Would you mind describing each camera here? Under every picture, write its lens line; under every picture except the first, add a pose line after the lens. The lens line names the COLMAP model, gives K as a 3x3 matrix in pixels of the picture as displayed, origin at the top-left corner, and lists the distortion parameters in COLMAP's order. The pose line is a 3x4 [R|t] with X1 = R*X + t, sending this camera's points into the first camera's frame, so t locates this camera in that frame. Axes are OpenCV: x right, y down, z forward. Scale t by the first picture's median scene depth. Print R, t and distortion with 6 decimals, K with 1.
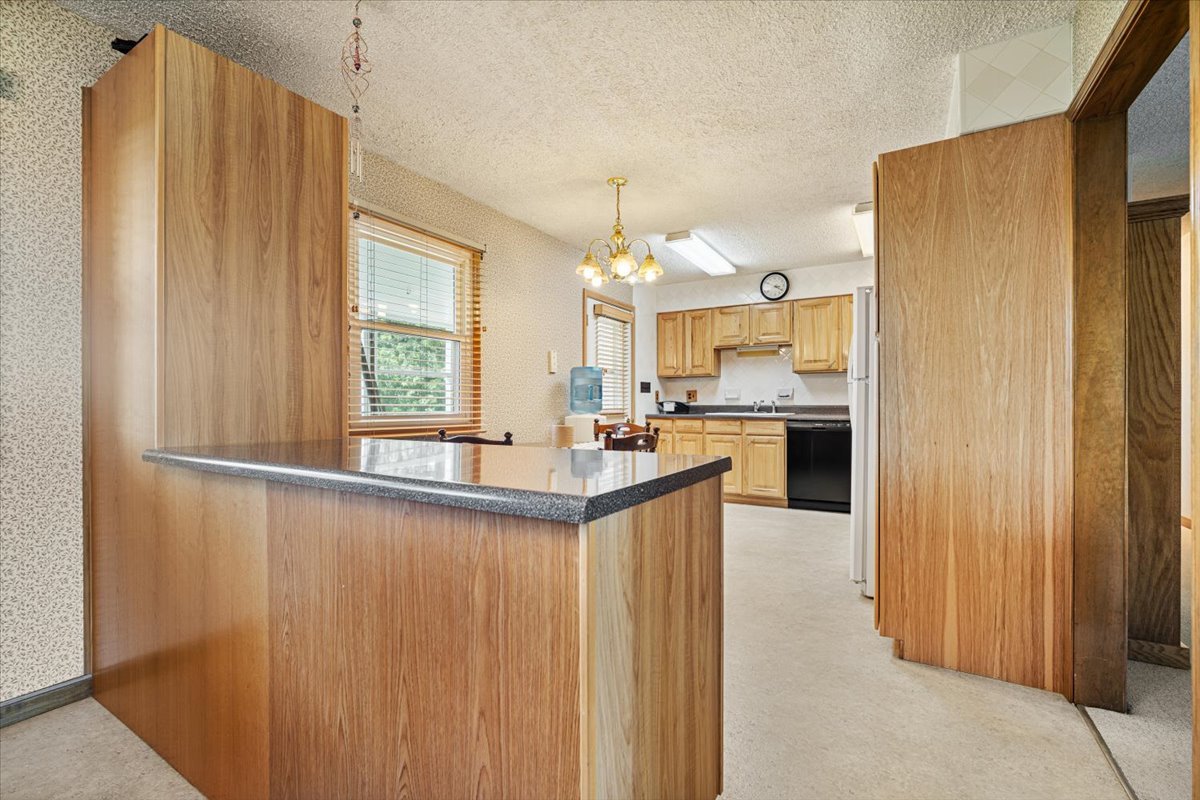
lens RADIAL K [[524.9, 0, 596.4], [0, 524.9, 403.3], [0, 0, 1]] dist [-0.013005, 0.004238]
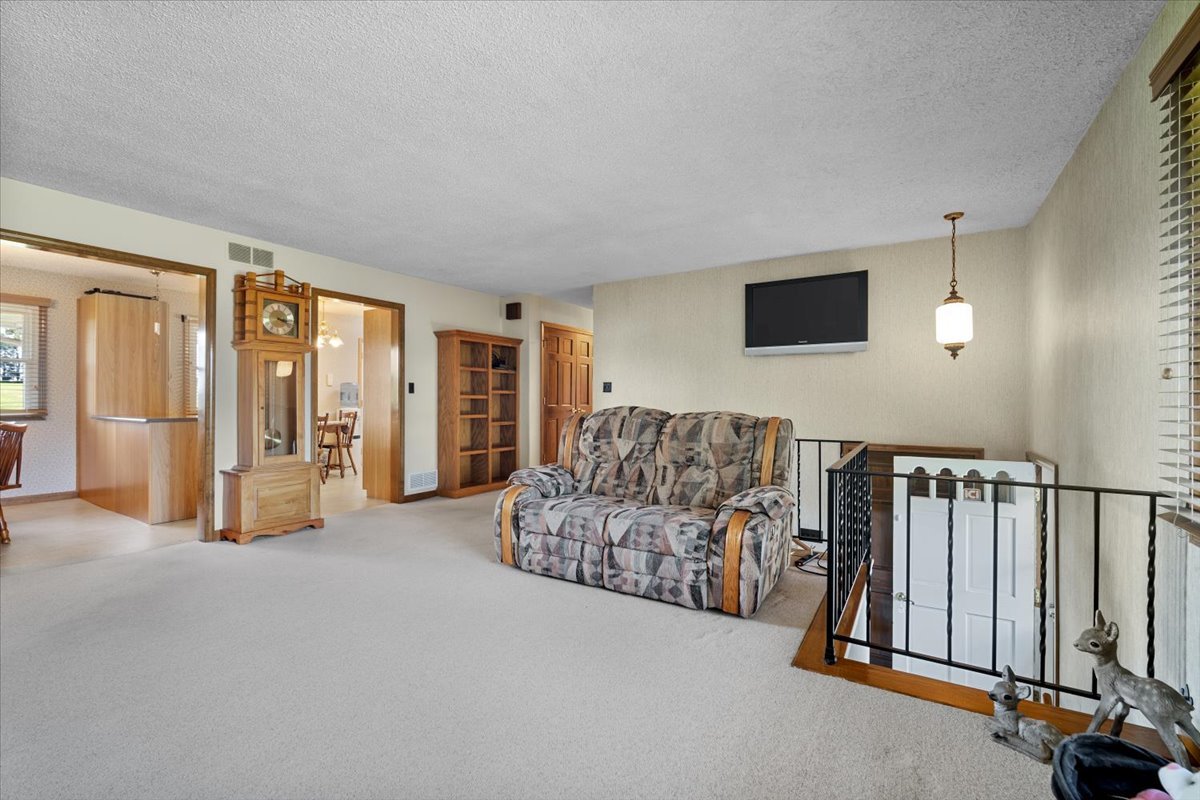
lens RADIAL K [[524.9, 0, 598.5], [0, 524.9, 401.0], [0, 0, 1]] dist [-0.013005, 0.004238]
pose [[0.999572, 0.006011, -0.028631, 2.018627], [-0.005996, 0.999982, 0.000598, -0.023150], [0.028634, -0.000426, 0.999590, -1.836296]]
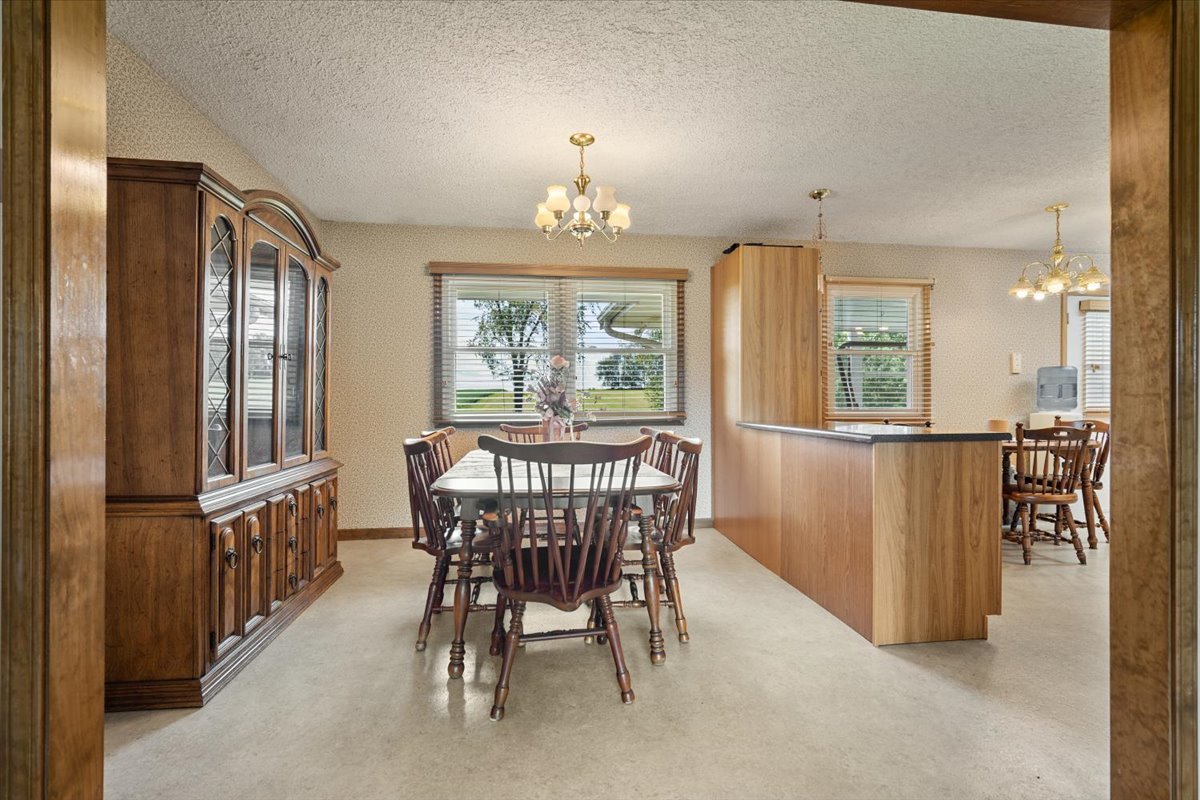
lens RADIAL K [[524.9, 0, 596.4], [0, 524.9, 401.9], [0, 0, 1]] dist [-0.013005, 0.004238]
pose [[0.614406, 0.001724, -0.788988, 0.520329], [0.002266, 0.999990, 0.003950, -0.010186], [0.788987, -0.004215, 0.614396, -0.798842]]
